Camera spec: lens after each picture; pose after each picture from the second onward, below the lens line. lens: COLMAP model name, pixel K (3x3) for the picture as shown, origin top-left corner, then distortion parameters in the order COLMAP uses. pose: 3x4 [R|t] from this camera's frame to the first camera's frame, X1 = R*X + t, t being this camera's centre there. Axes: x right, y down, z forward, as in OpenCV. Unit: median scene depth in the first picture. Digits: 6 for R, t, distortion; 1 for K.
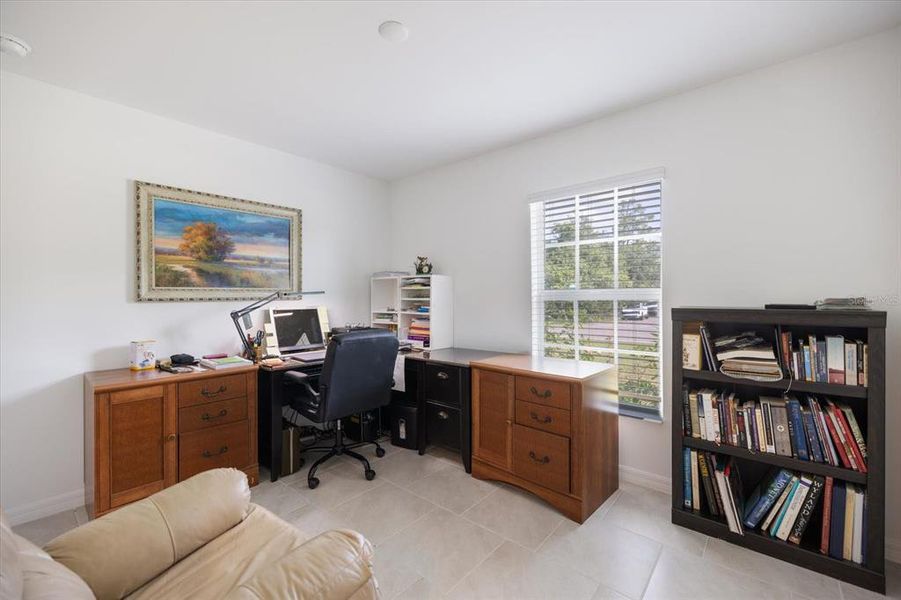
lens RADIAL K [[375.3, 0, 452.8], [0, 375.3, 296.4], [0, 0, 1]] dist [0.002277, 0.000499]
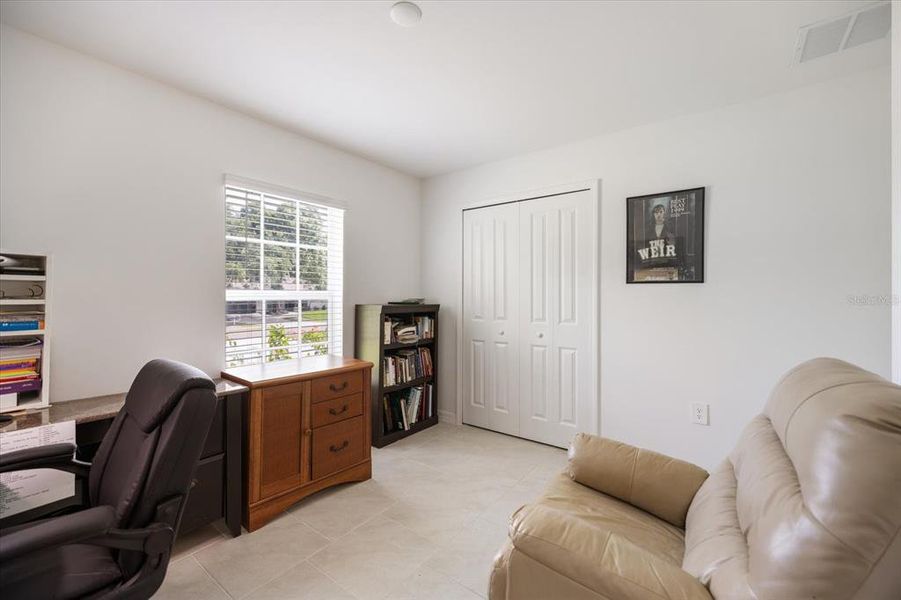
lens RADIAL K [[375.3, 0, 452.8], [0, 375.3, 296.4], [0, 0, 1]] dist [0.002277, 0.000499]
pose [[-0.064495, 0.009764, 0.997870, -1.007893], [0.001230, 0.999952, -0.009704, 0.011284], [-0.997917, 0.000601, -0.064504, 0.870988]]
